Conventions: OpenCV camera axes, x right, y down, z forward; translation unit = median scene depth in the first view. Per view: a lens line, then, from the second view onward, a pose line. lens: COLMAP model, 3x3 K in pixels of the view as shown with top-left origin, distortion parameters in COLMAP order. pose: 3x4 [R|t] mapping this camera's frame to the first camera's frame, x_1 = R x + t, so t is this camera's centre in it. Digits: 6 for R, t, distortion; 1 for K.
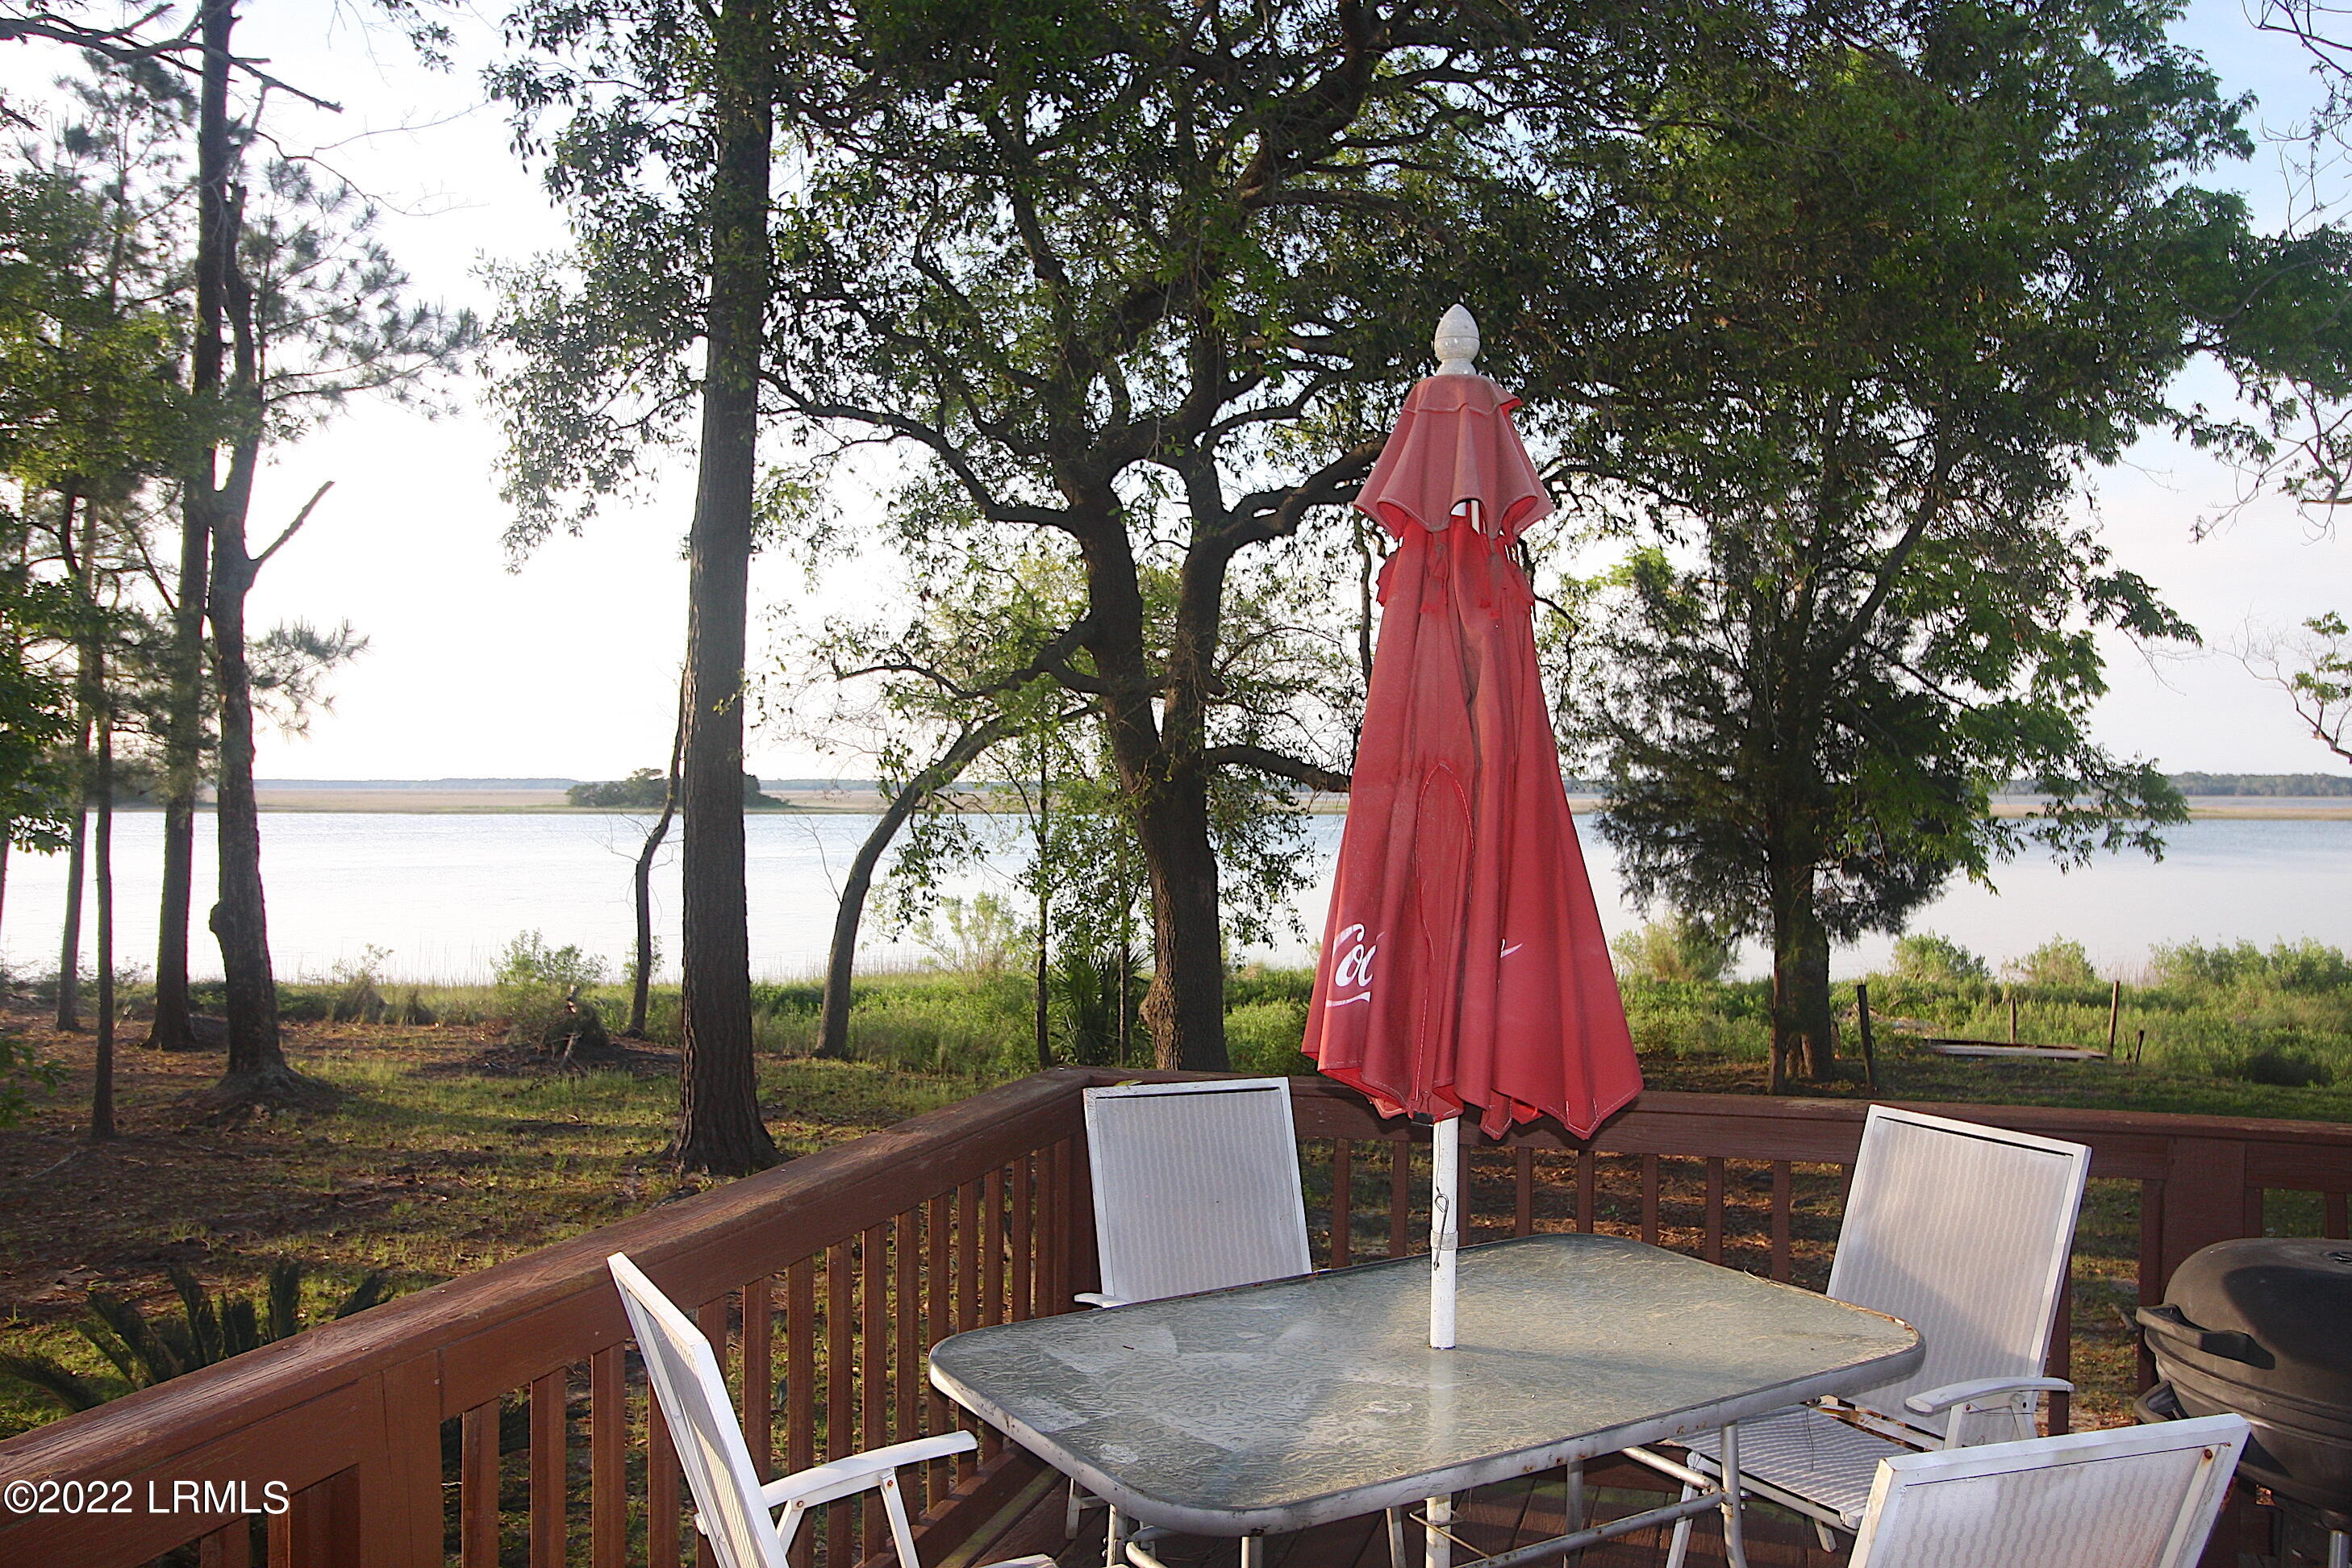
lens RADIAL K [[1905.0, 0, 1176.0], [0, 1905.0, 784.0], [0, 0, 1]] dist [0.069883, -0.203330]
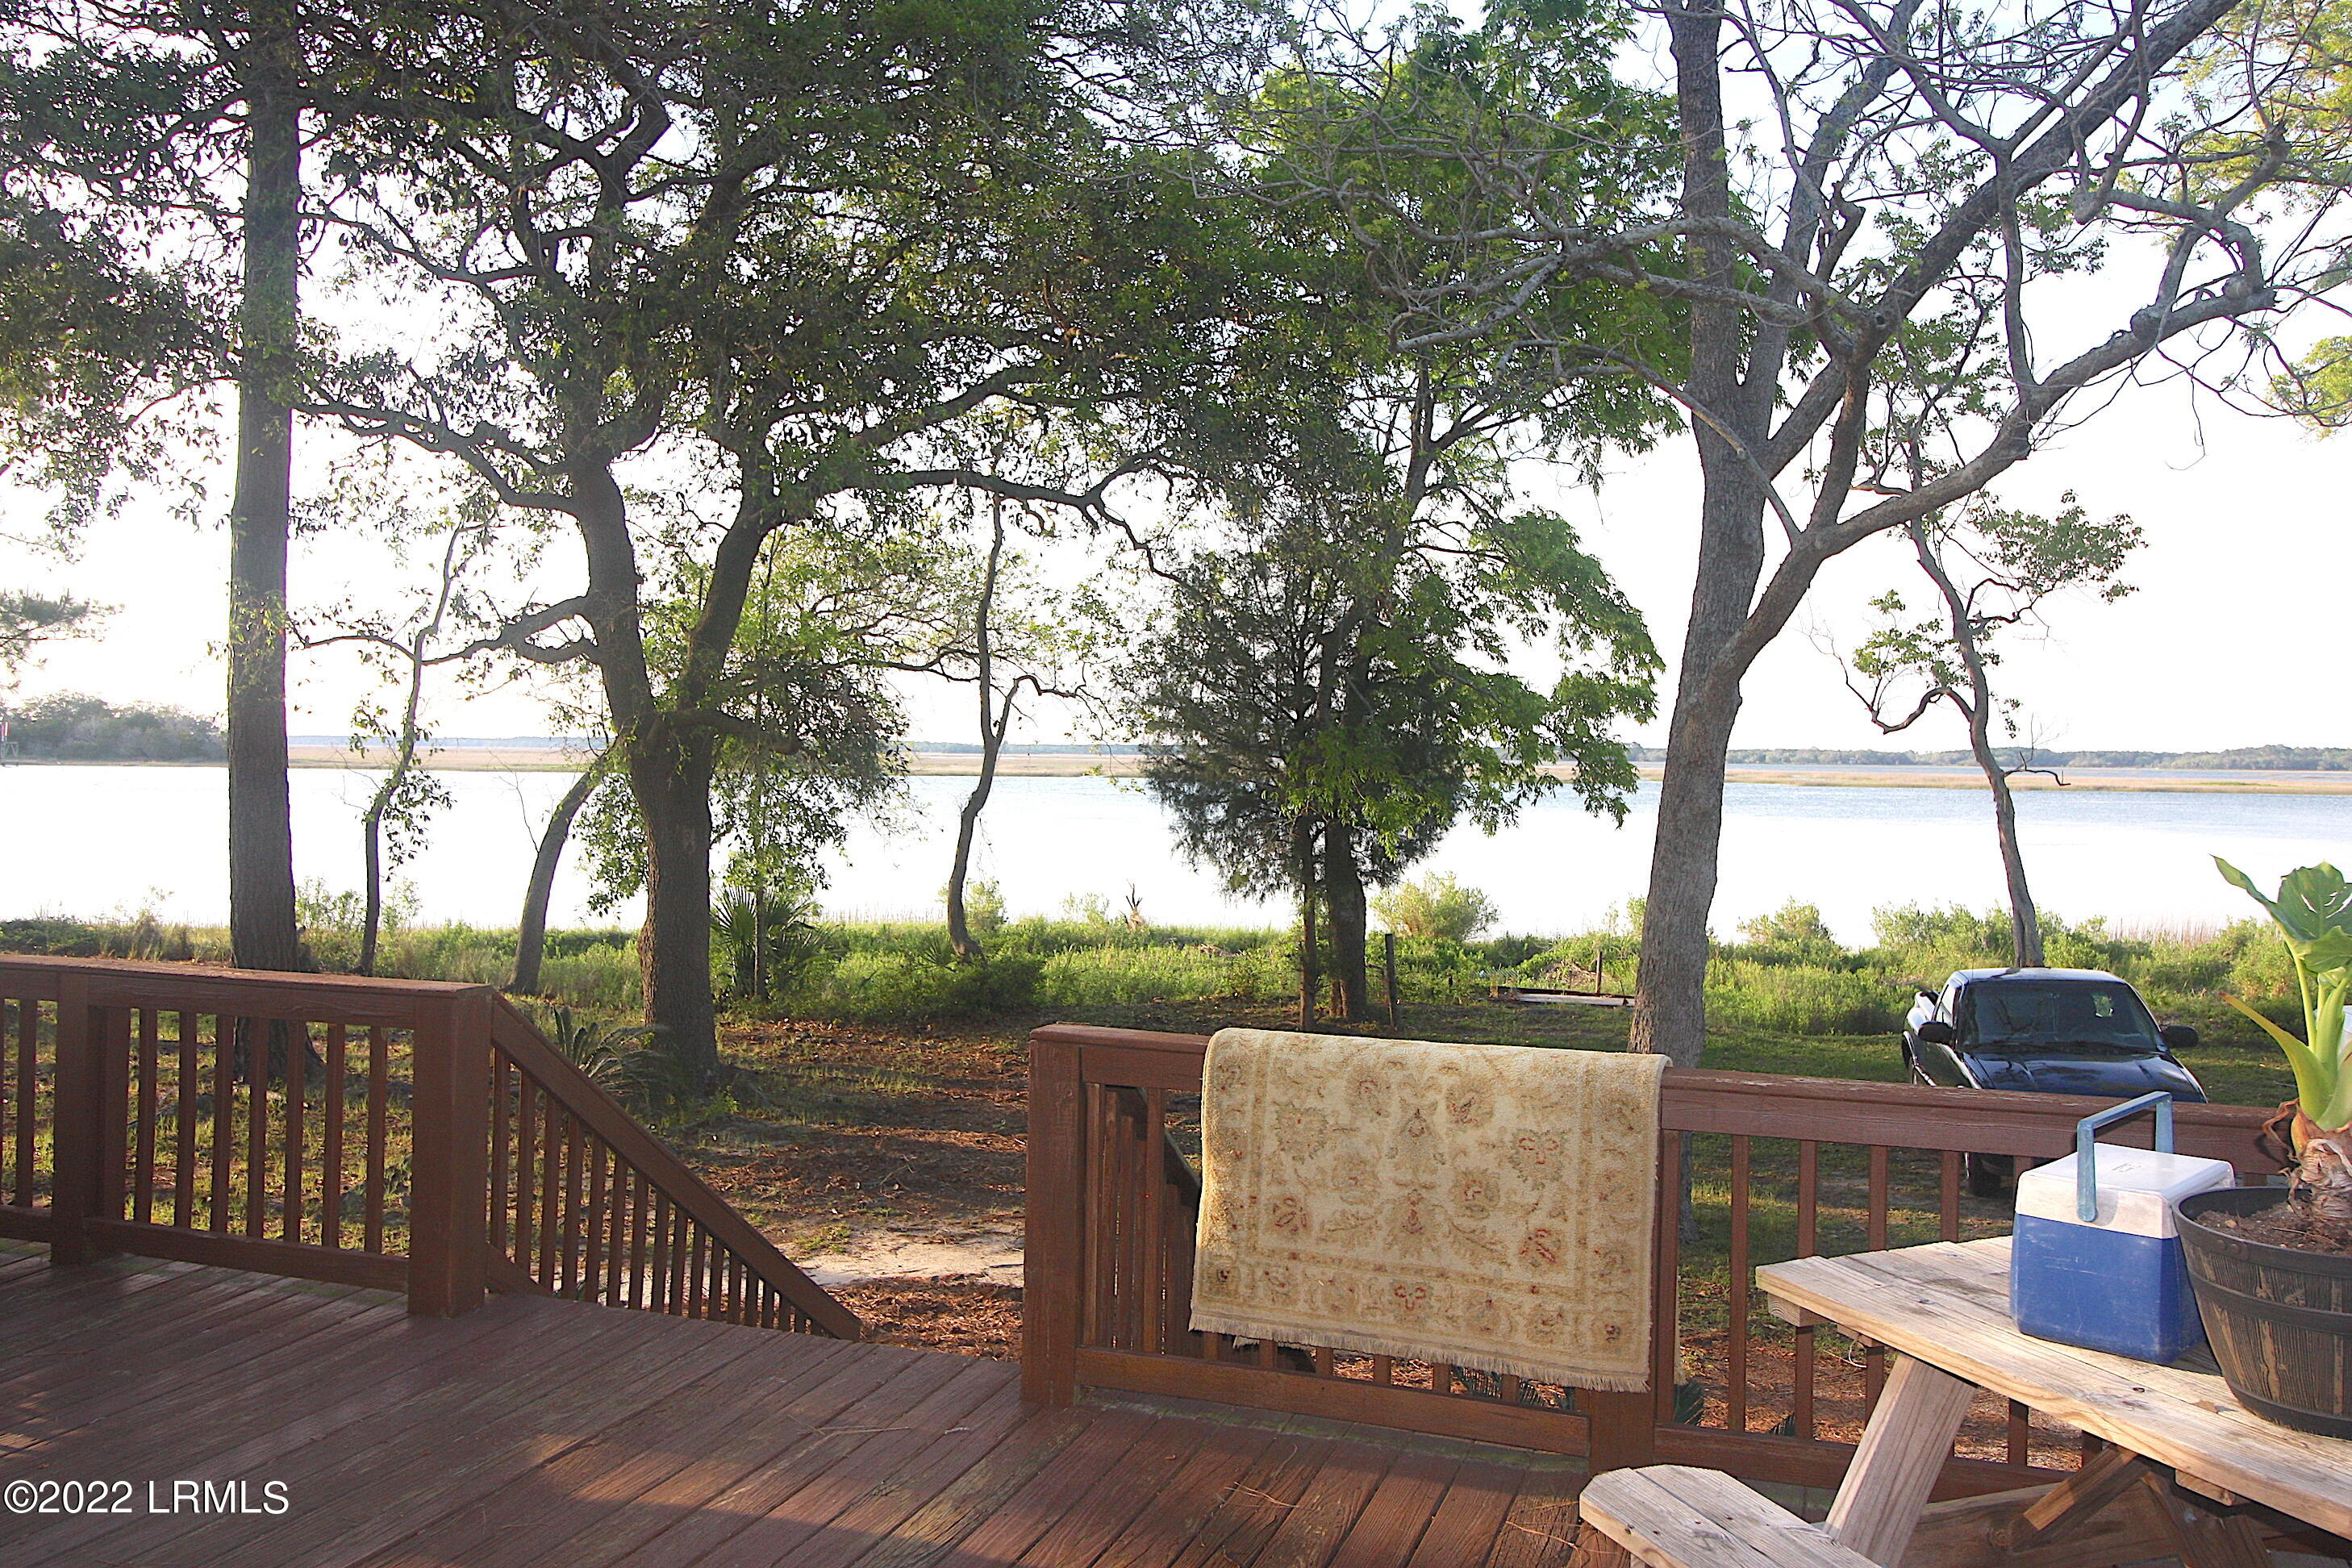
lens RADIAL K [[1905.0, 0, 1176.0], [0, 1905.0, 784.0], [0, 0, 1]] dist [0.069883, -0.203330]
pose [[0.999450, 0.009477, -0.031778, 0.270491], [-0.008869, 0.999776, 0.019221, -0.000216], [0.031953, -0.018928, 0.999310, -0.085903]]
